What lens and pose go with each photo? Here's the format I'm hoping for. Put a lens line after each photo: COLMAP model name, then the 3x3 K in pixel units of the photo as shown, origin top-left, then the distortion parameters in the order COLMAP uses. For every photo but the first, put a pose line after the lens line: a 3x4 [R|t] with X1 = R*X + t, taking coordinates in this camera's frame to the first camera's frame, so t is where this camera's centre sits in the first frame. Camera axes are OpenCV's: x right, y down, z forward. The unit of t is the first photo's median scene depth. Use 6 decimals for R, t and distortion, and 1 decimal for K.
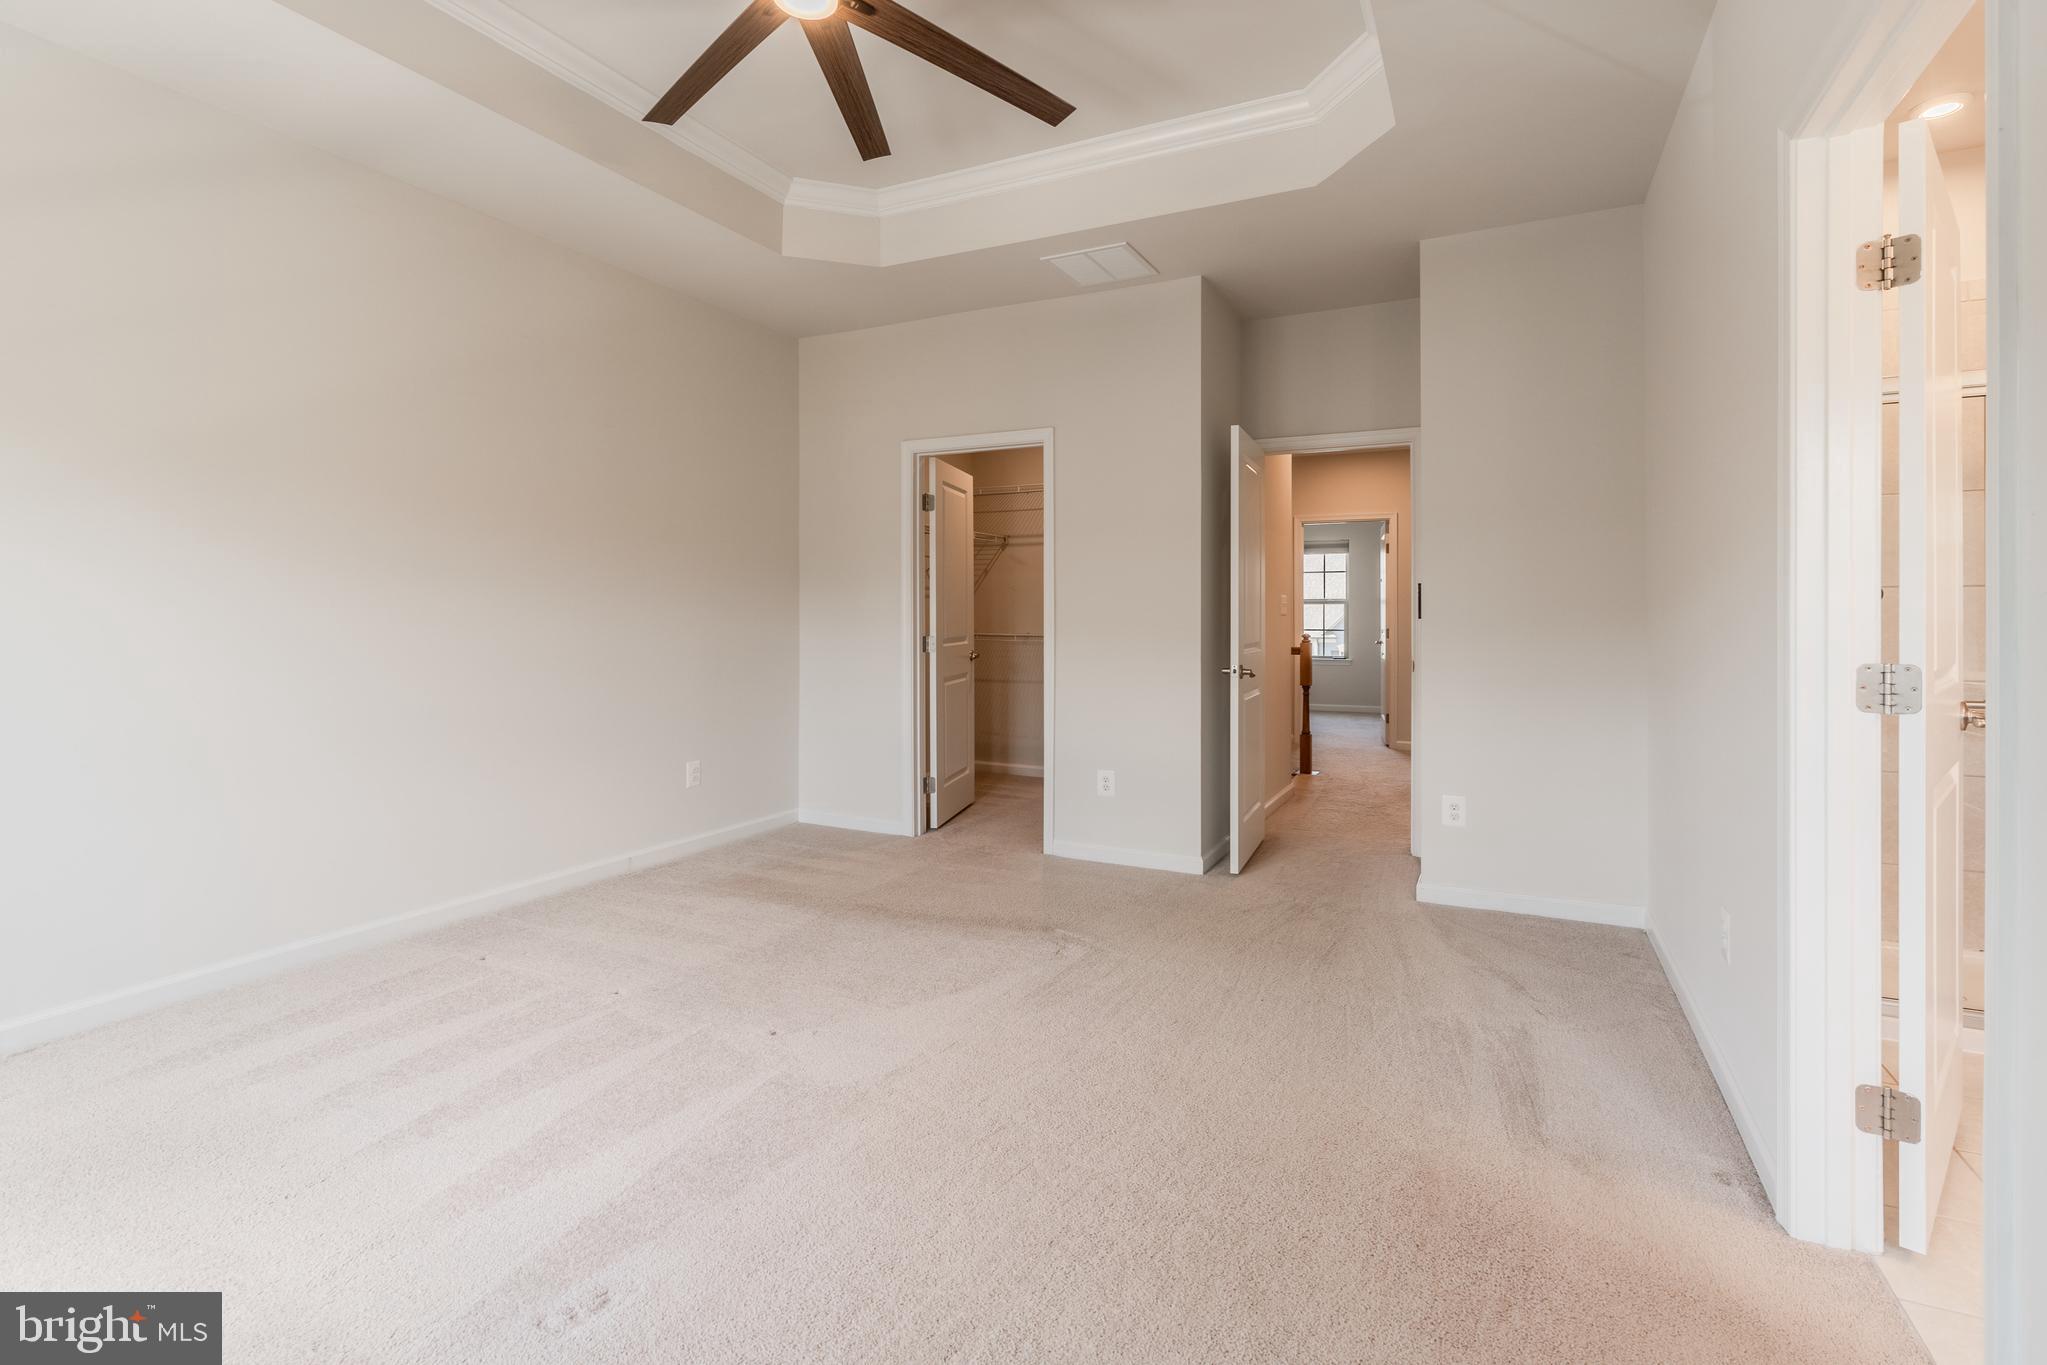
lens RADIAL K [[927.3, 0, 1034.9], [0, 927.3, 625.2], [0, 0, 1]] dist [-0.008704, 0.002601]
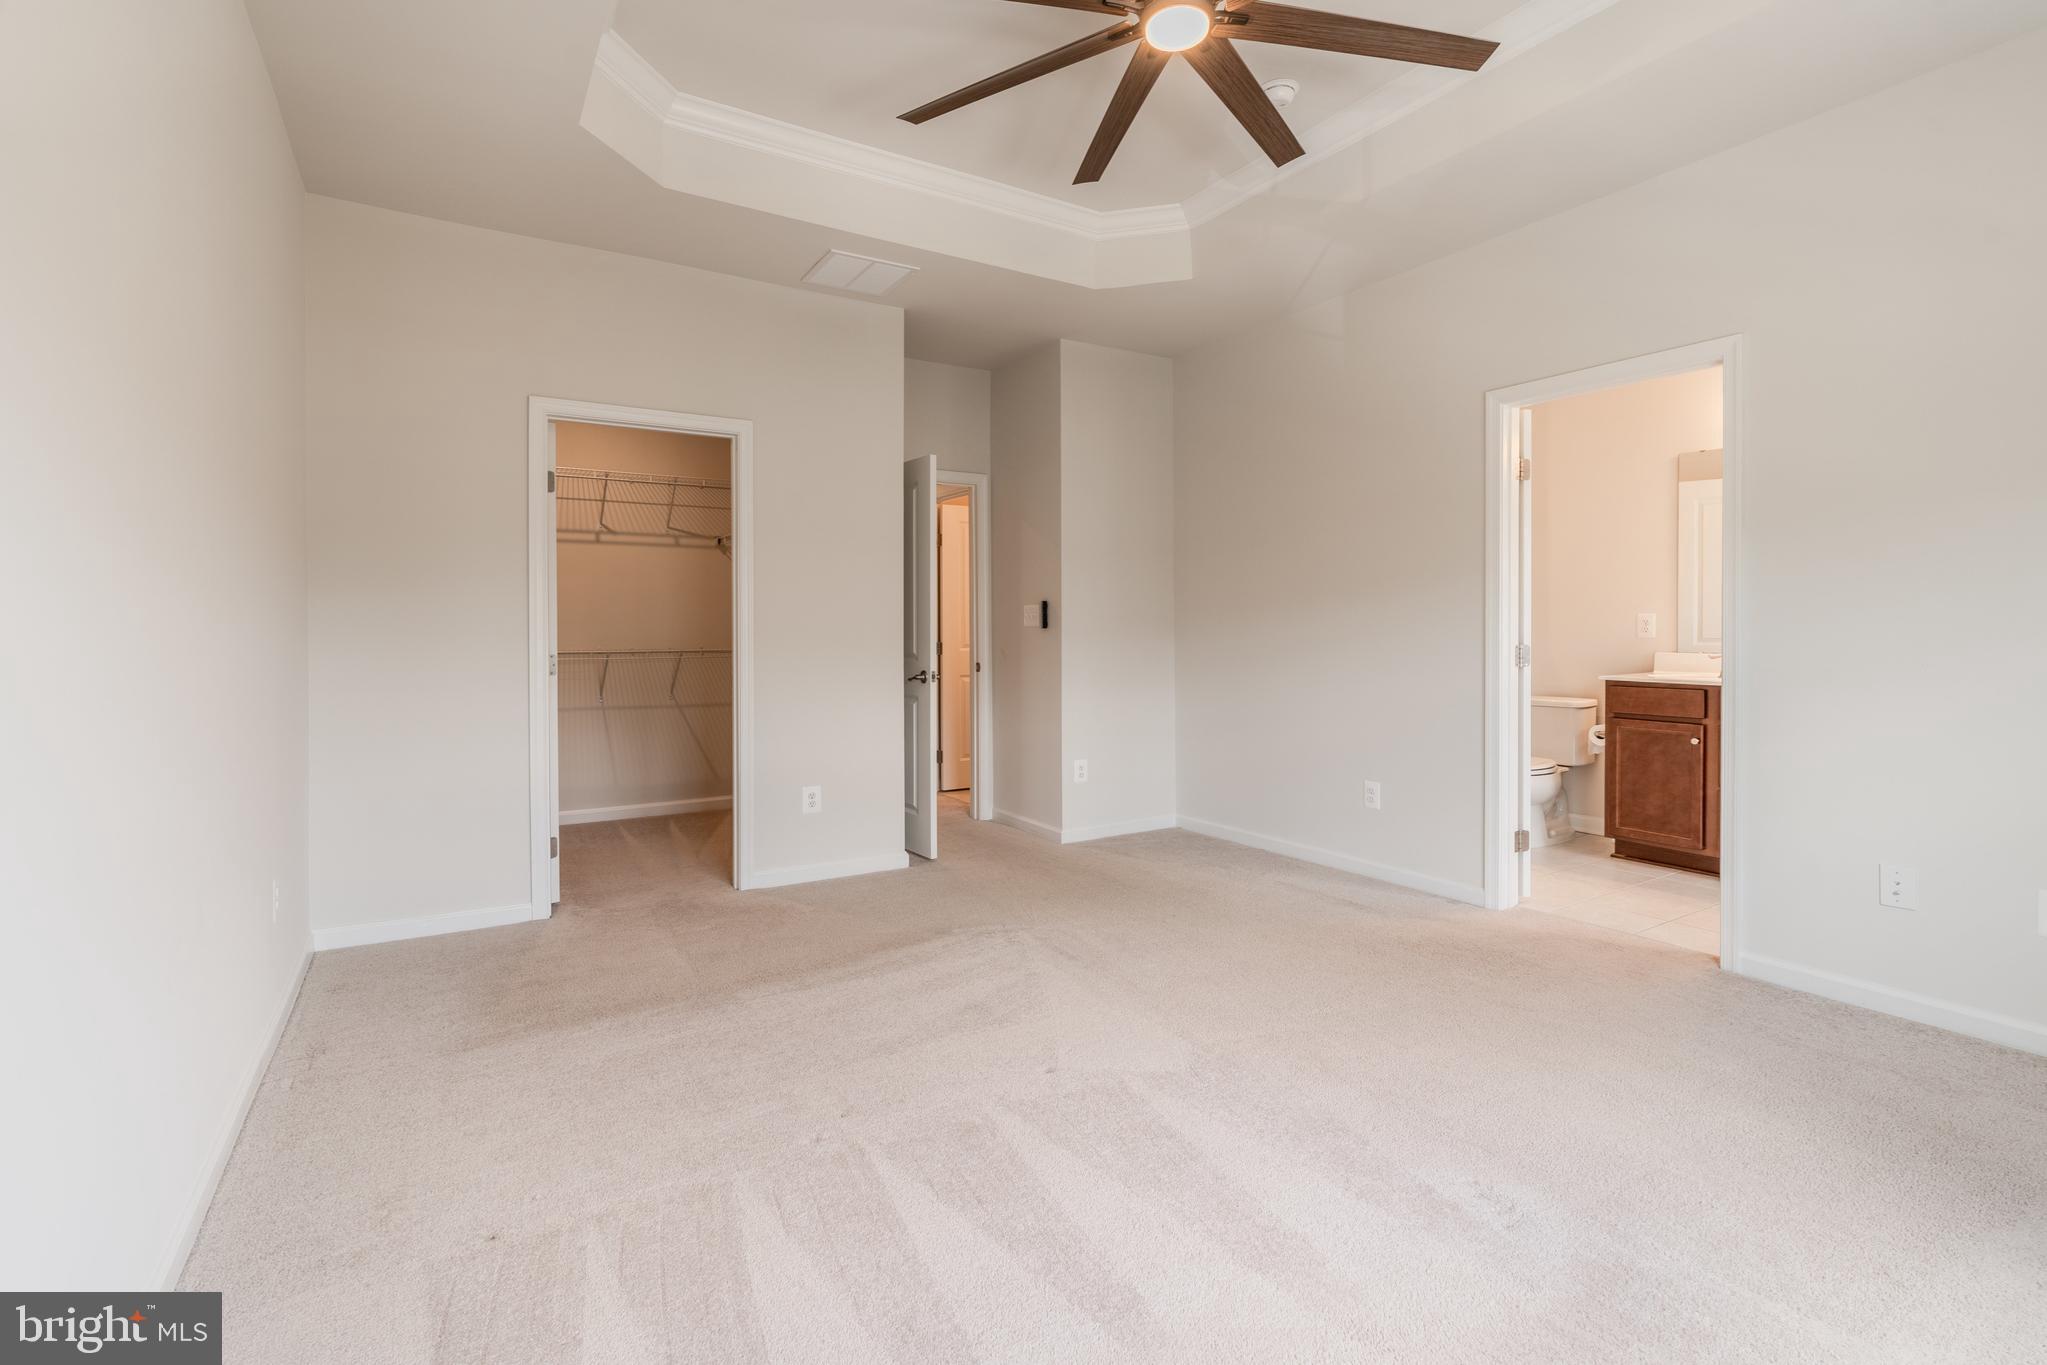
lens RADIAL K [[927.3, 0, 1013.7], [0, 927.3, 654.0], [0, 0, 1]] dist [-0.008704, 0.002601]
pose [[0.545405, -0.025878, 0.837773, -0.659904], [0.011926, 0.999662, 0.023115, -0.002665], [-0.838087, -0.002616, 0.545530, 0.311041]]
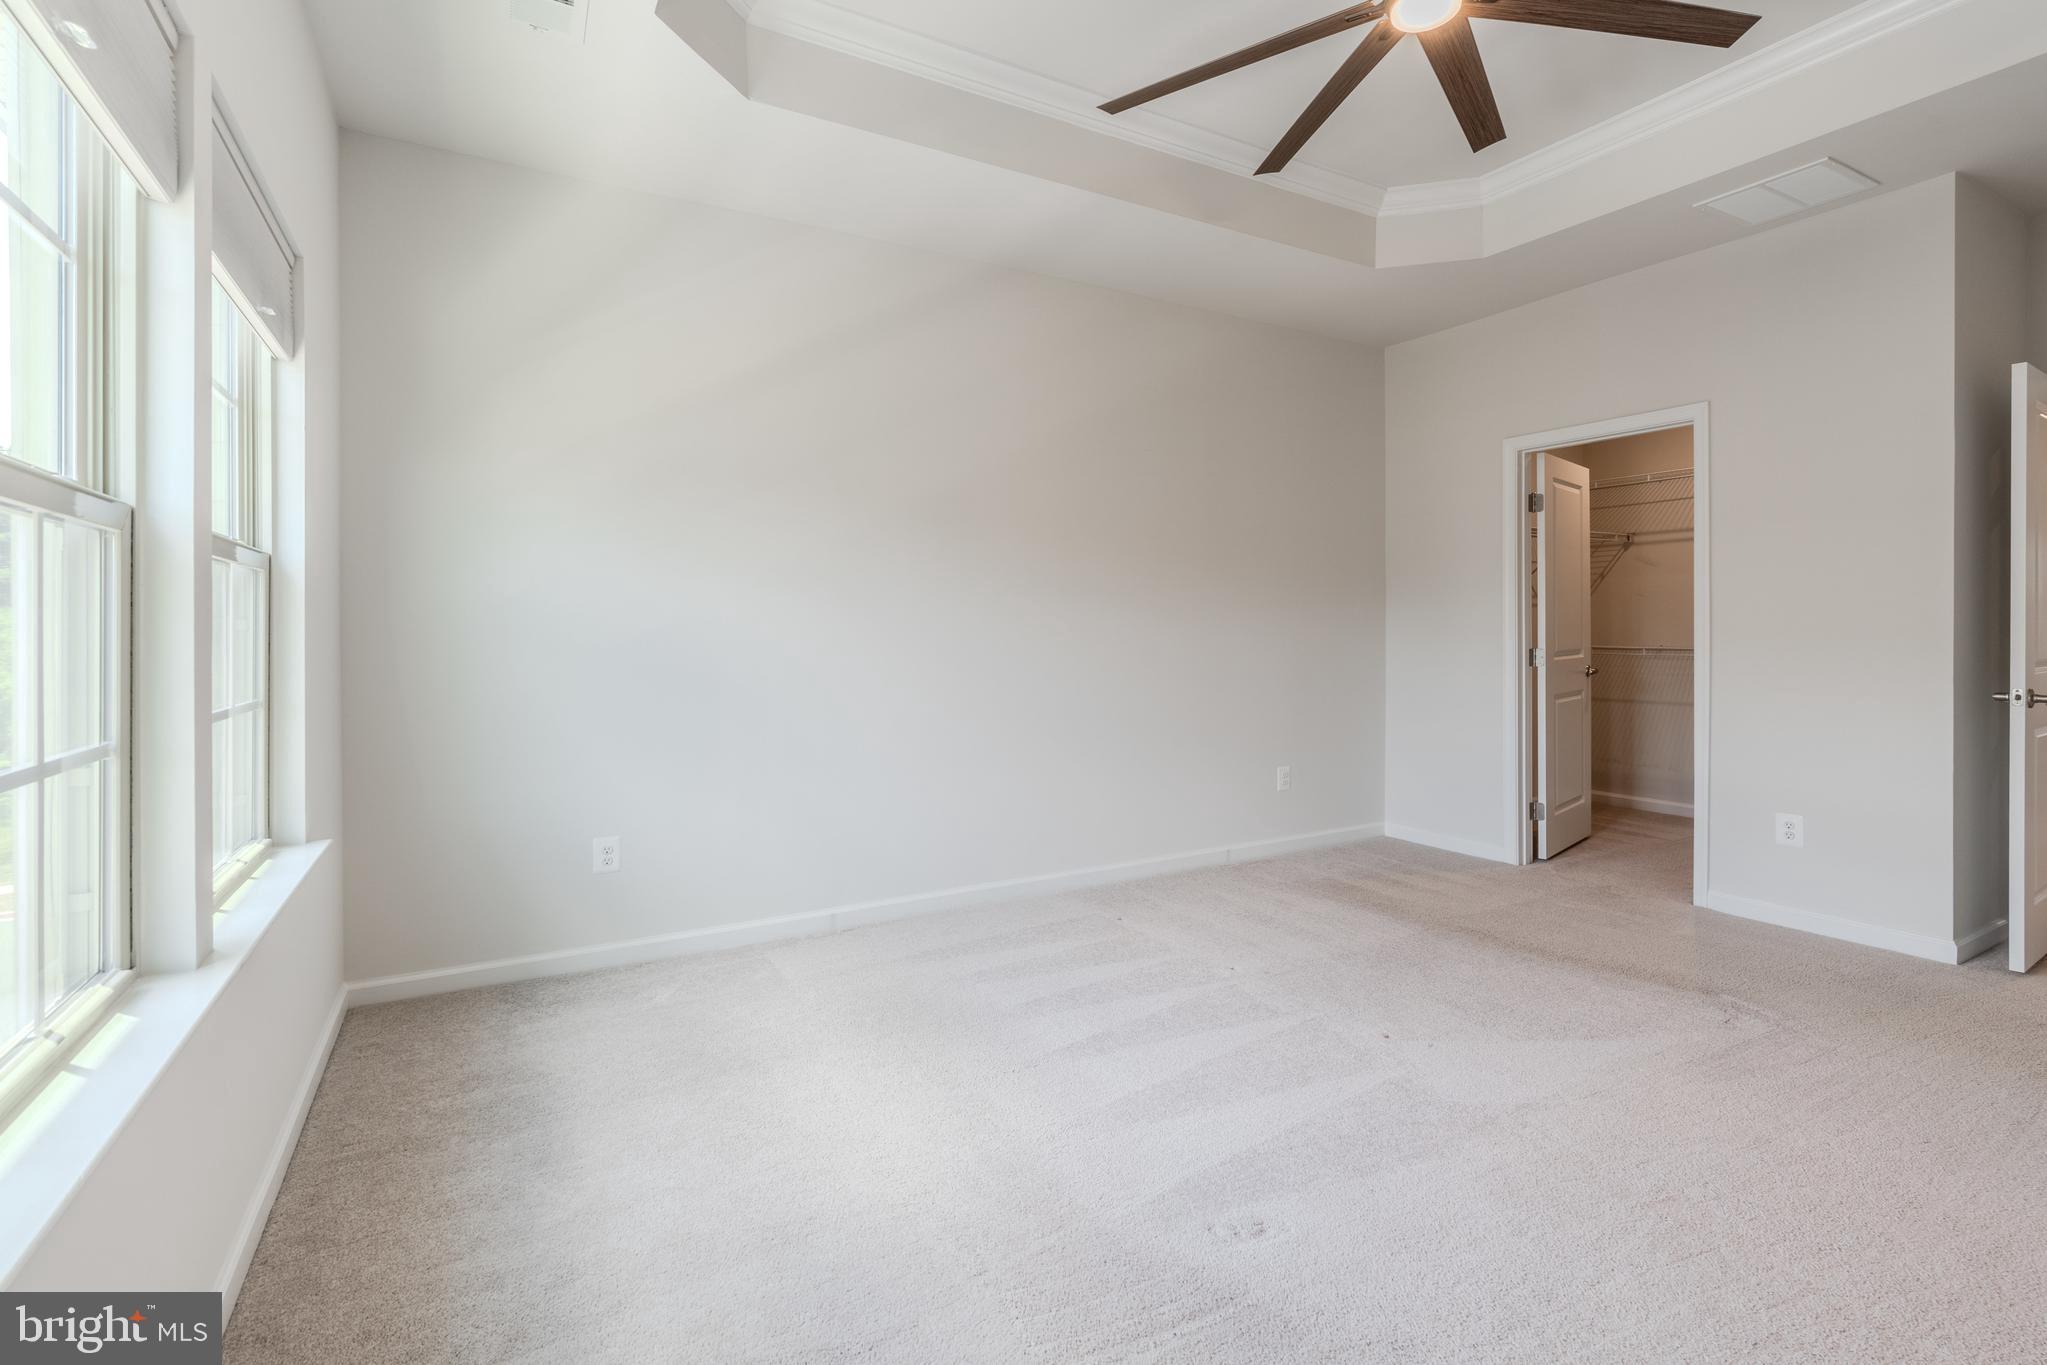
lens RADIAL K [[927.3, 0, 1015.3], [0, 927.3, 642.7], [0, 0, 1]] dist [-0.008704, 0.002601]
pose [[0.830167, -0.000606, -0.557514, -0.038028], [0.003368, 0.999987, 0.003928, 0.000773], [0.557504, -0.005138, 0.830158, -0.052237]]
